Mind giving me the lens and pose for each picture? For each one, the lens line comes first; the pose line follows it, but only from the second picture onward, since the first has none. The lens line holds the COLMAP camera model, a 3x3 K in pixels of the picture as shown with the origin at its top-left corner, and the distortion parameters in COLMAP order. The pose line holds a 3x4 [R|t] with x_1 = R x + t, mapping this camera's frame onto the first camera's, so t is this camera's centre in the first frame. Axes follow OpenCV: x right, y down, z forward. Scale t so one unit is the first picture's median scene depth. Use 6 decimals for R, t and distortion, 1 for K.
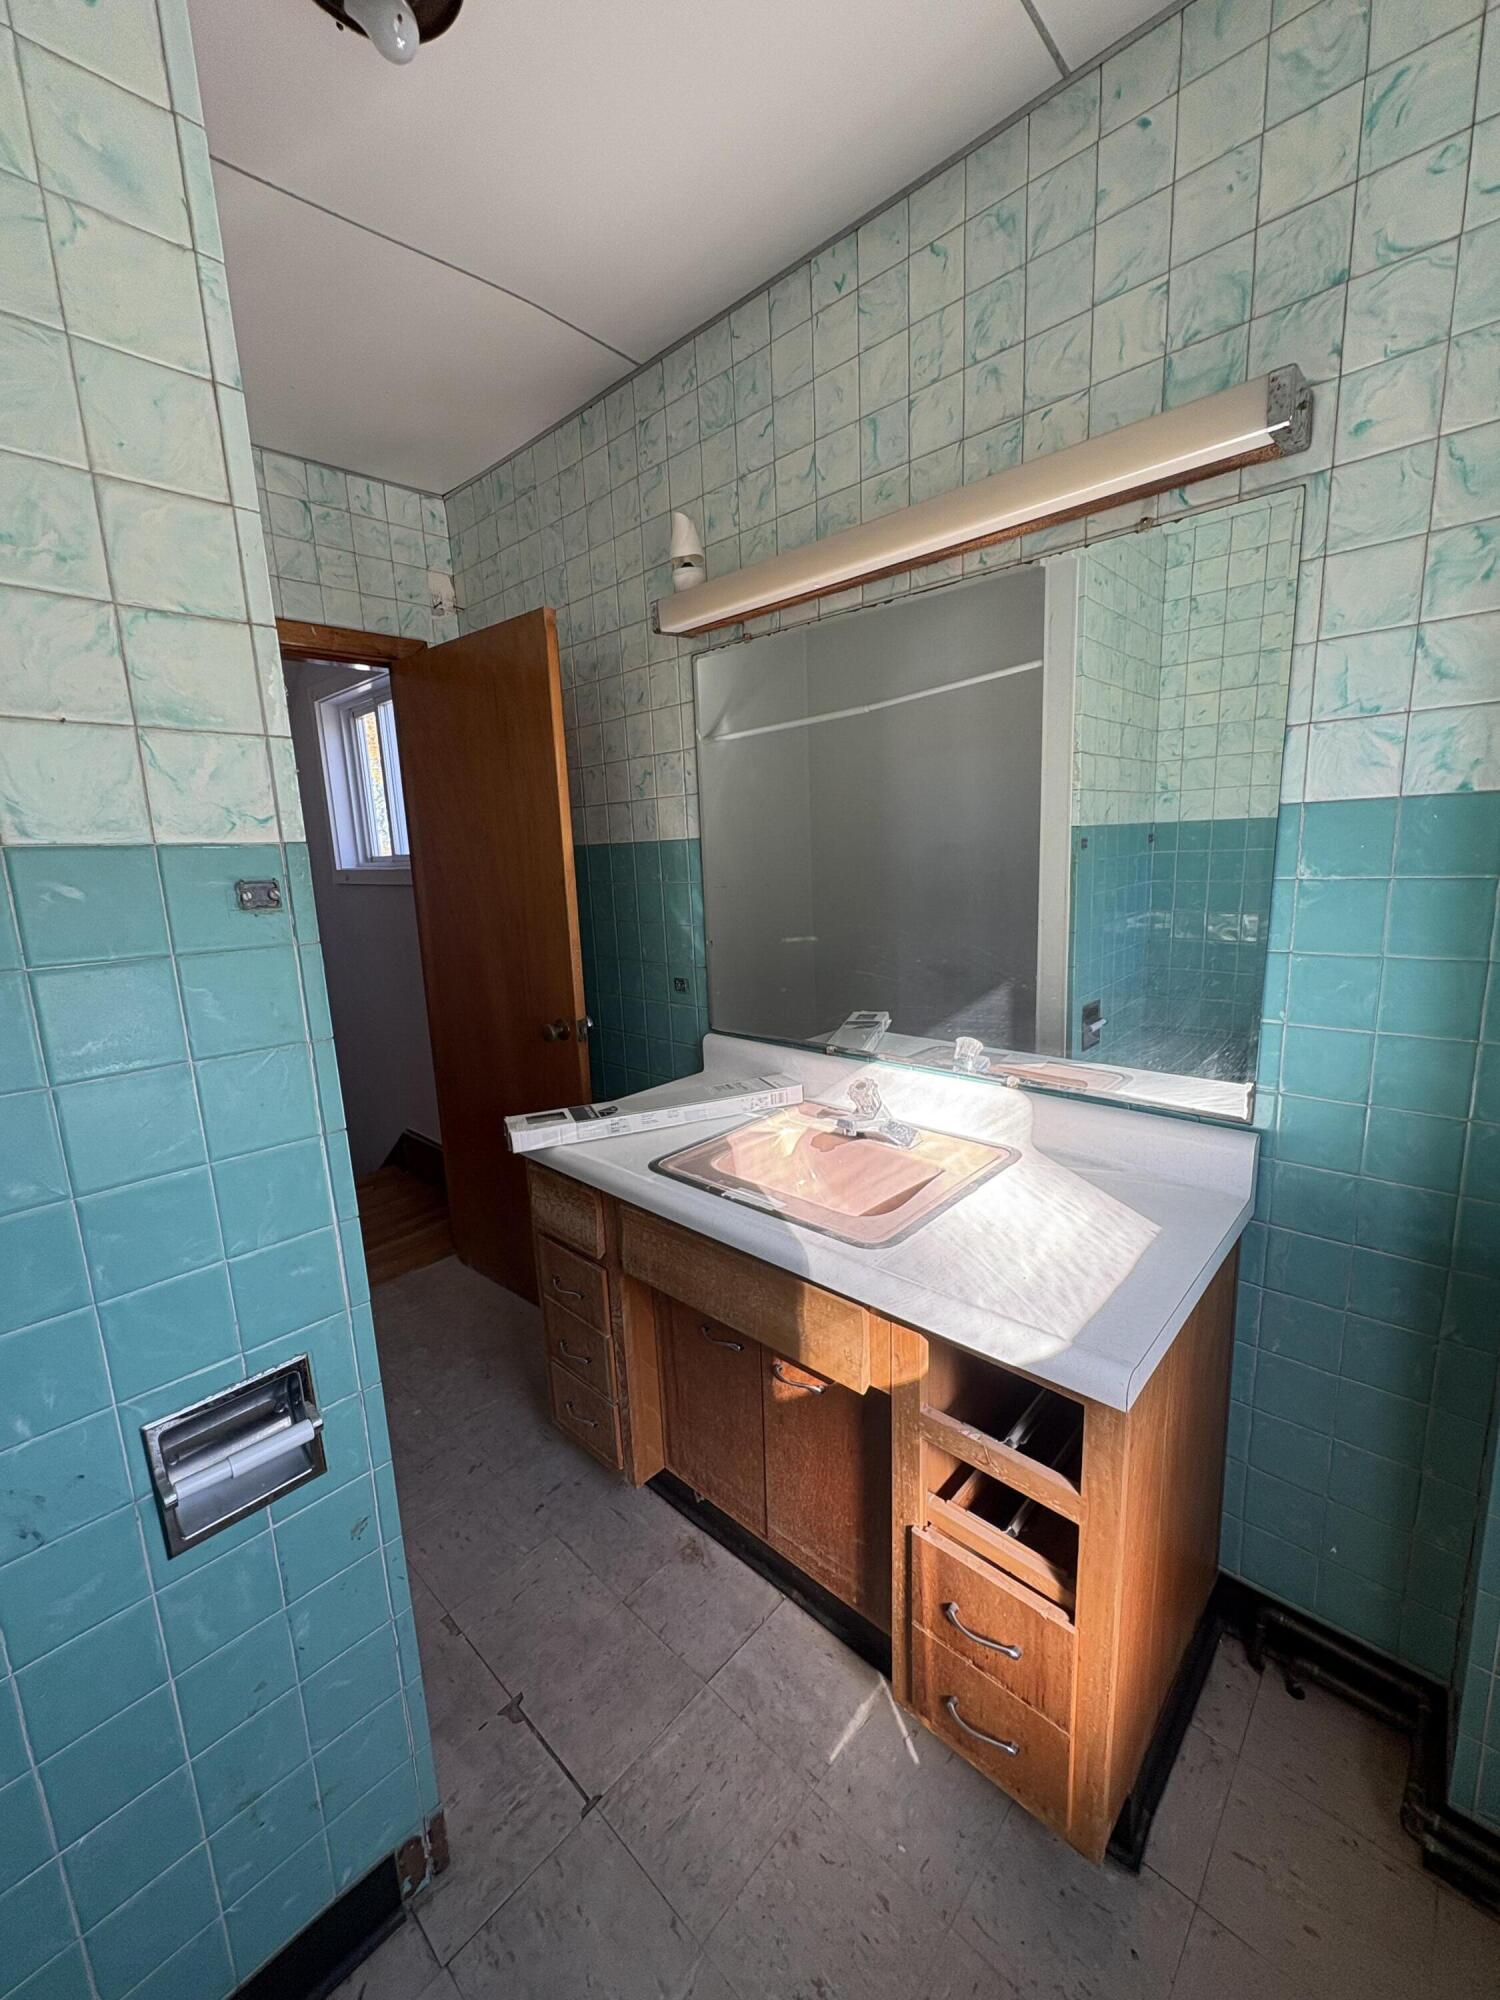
lens RADIAL K [[794.0, 0, 750.2], [0, 794.0, 1000.0], [0, 0, 1]] dist [-0.001993, 0.000647]
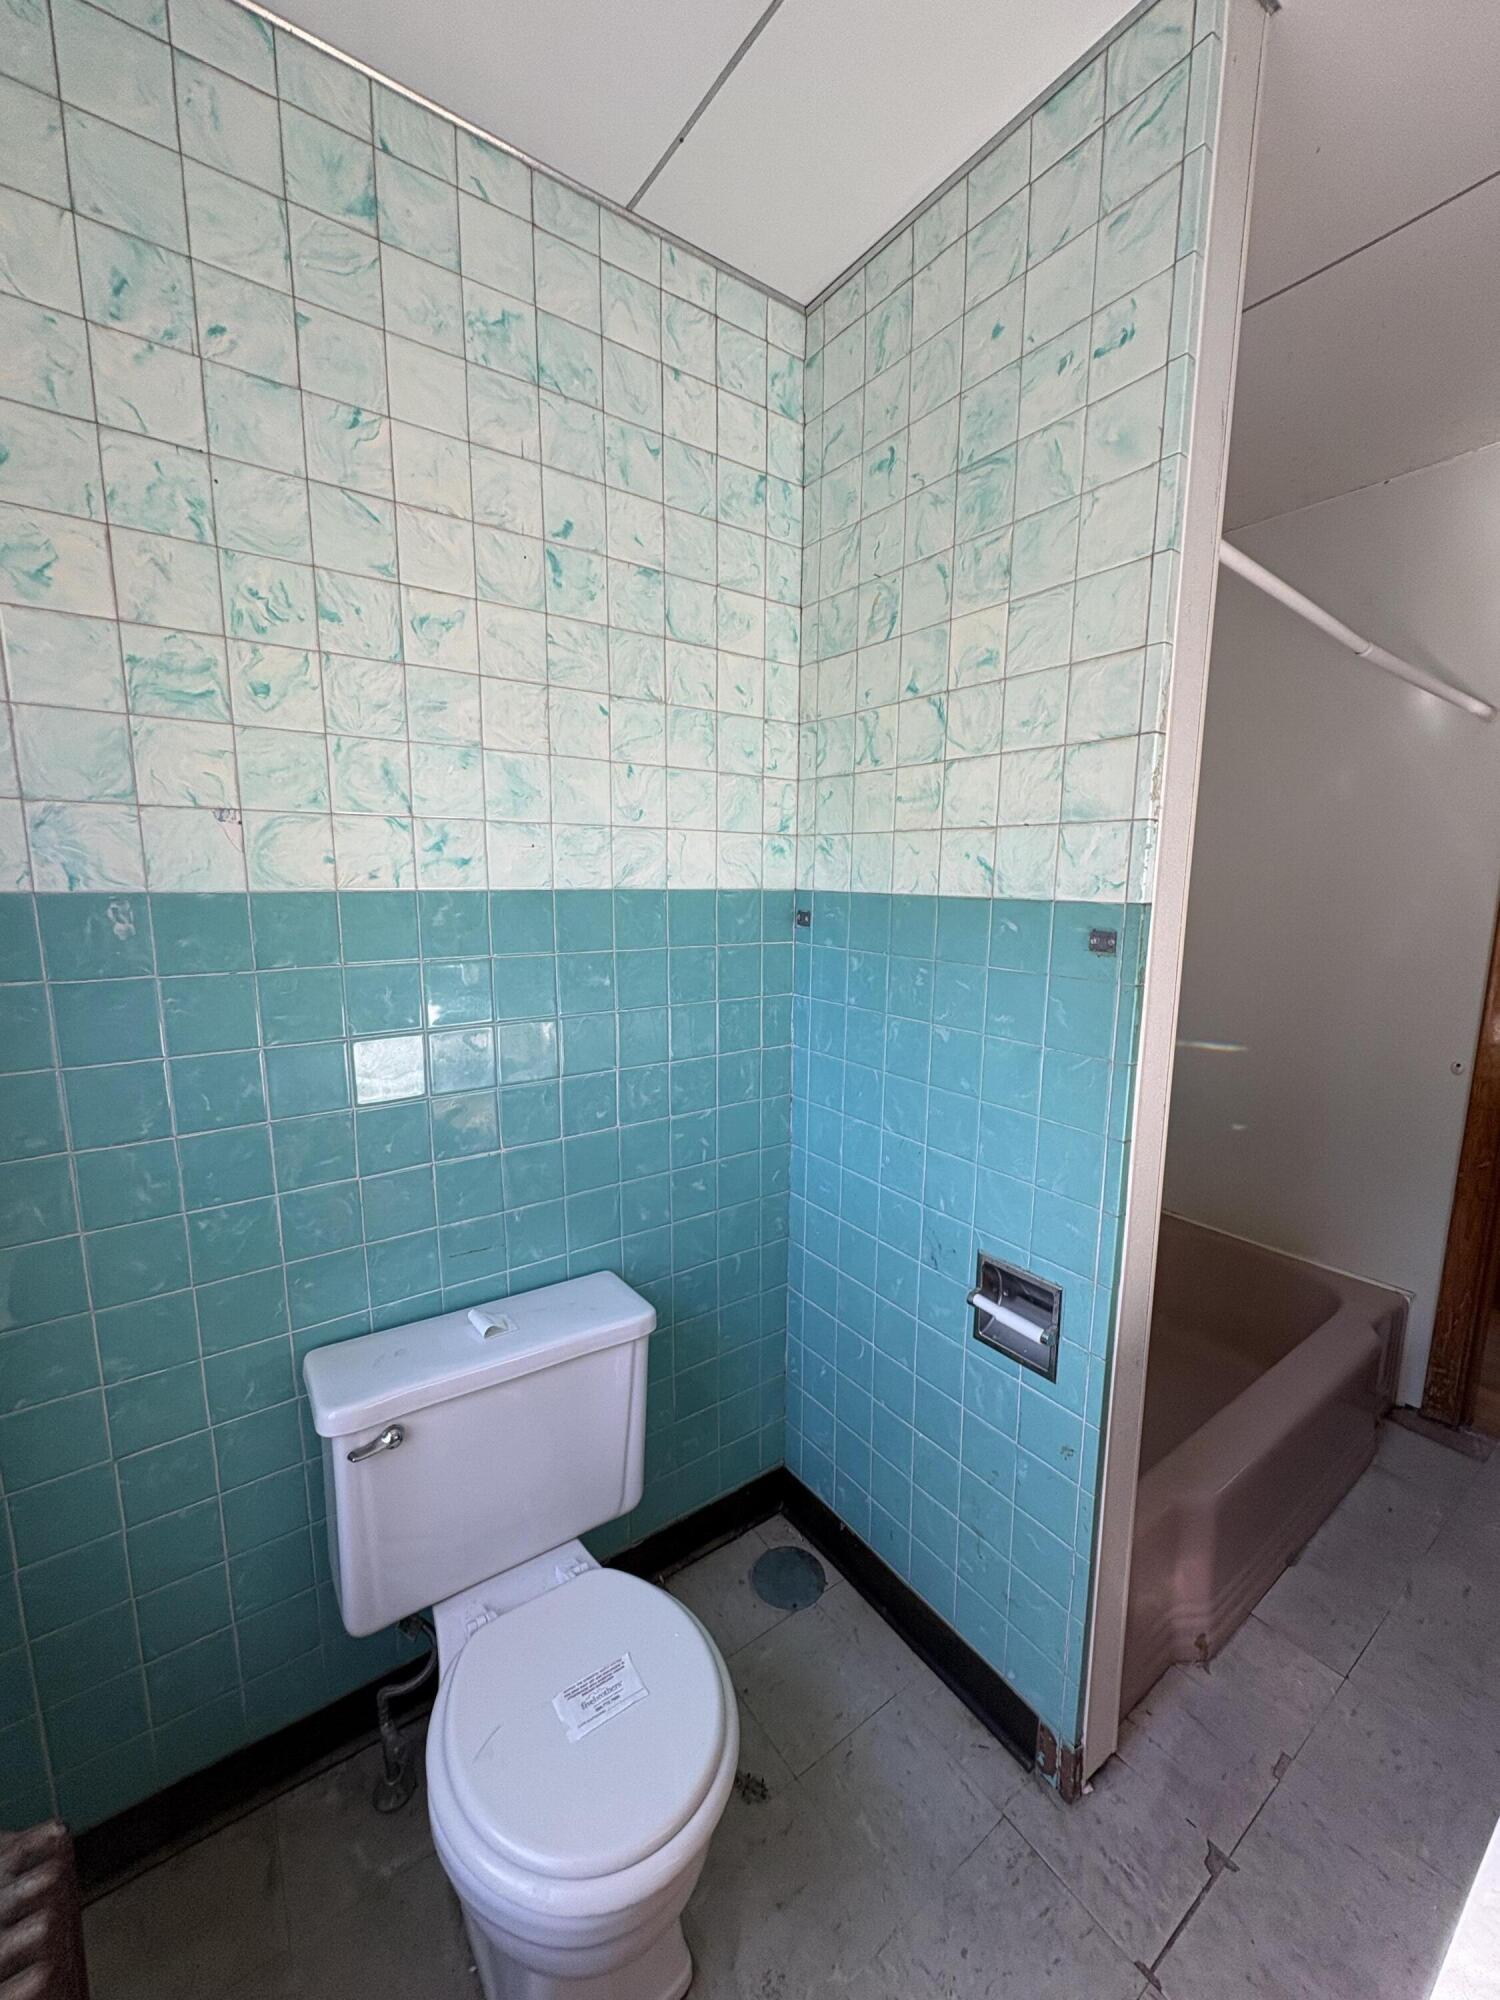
lens RADIAL K [[794.0, 0, 750.5], [0, 794.0, 1000.6], [0, 0, 1]] dist [-0.001993, 0.000647]
pose [[-0.194680, 0.186580, -0.962958, 0.792765], [-0.182029, 0.957816, 0.222384, -0.228983], [0.963828, 0.218580, -0.152504, 0.672870]]
